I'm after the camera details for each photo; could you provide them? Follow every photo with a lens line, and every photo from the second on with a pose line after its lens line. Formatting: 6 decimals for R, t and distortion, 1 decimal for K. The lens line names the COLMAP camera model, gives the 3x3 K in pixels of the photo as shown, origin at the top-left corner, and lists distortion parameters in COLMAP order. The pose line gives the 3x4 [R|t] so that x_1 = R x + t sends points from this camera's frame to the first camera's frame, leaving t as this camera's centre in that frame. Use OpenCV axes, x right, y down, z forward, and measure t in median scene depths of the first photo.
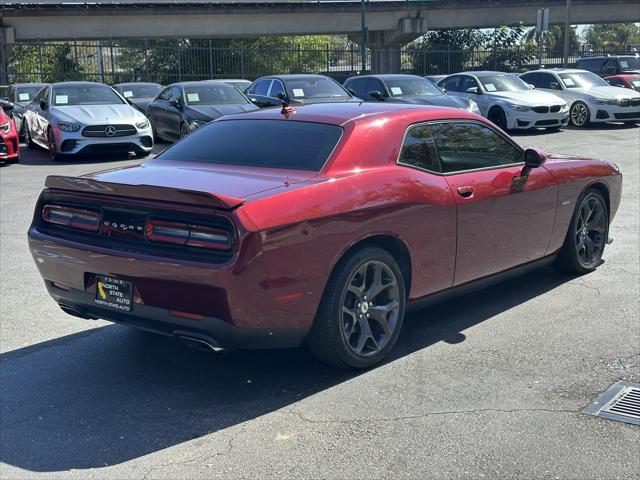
lens RADIAL K [[907.5, 0, 319.5], [0, 907.5, 240.8], [0, 0, 1]] dist [0.135360, 0.000000]
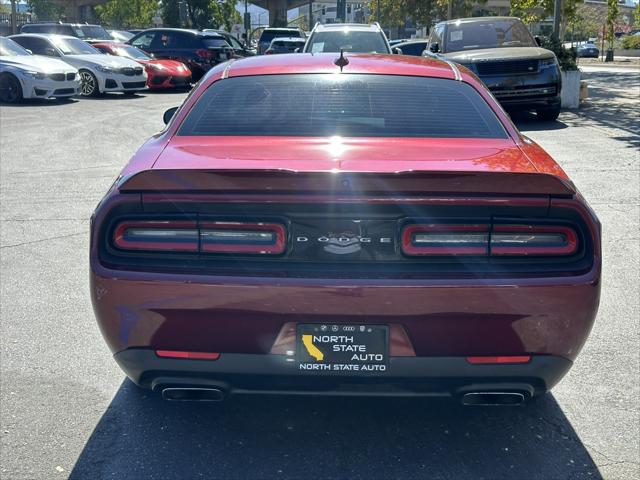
lens RADIAL K [[907.5, 0, 319.7], [0, 907.5, 241.3], [0, 0, 1]] dist [0.135360, 0.000000]
pose [[0.784280, -0.112813, 0.610064, -0.133952], [0.094823, 0.993572, 0.061830, -0.012219], [-0.613118, 0.009356, 0.789936, 0.113285]]
